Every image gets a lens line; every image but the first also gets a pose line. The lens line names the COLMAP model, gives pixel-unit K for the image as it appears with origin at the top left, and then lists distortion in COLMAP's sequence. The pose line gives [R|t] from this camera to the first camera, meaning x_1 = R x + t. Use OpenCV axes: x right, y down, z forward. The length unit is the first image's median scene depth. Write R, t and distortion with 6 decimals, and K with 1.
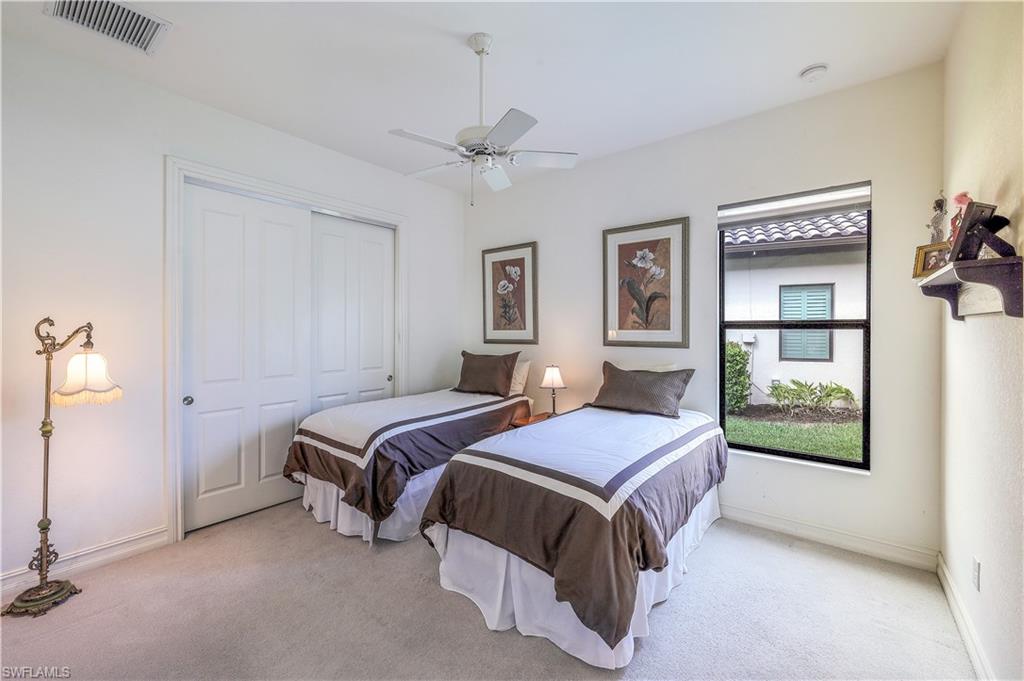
lens RADIAL K [[418.2, 0, 509.2], [0, 418.2, 334.3], [0, 0, 1]] dist [0.001317, -0.000127]
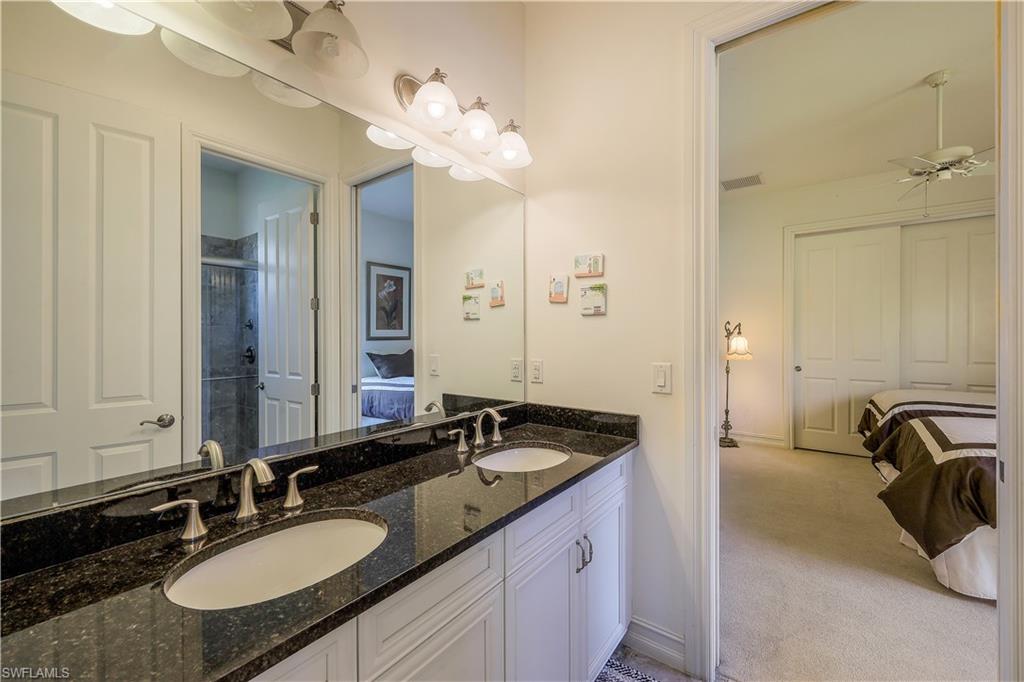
lens RADIAL K [[418.2, 0, 509.2], [0, 418.2, 334.8], [0, 0, 1]] dist [0.001317, -0.000127]
pose [[0.036920, -0.002464, -0.999315, 0.917273], [-0.007705, 0.999967, -0.002751, 0.040800], [0.999289, 0.007801, 0.036900, -0.223449]]
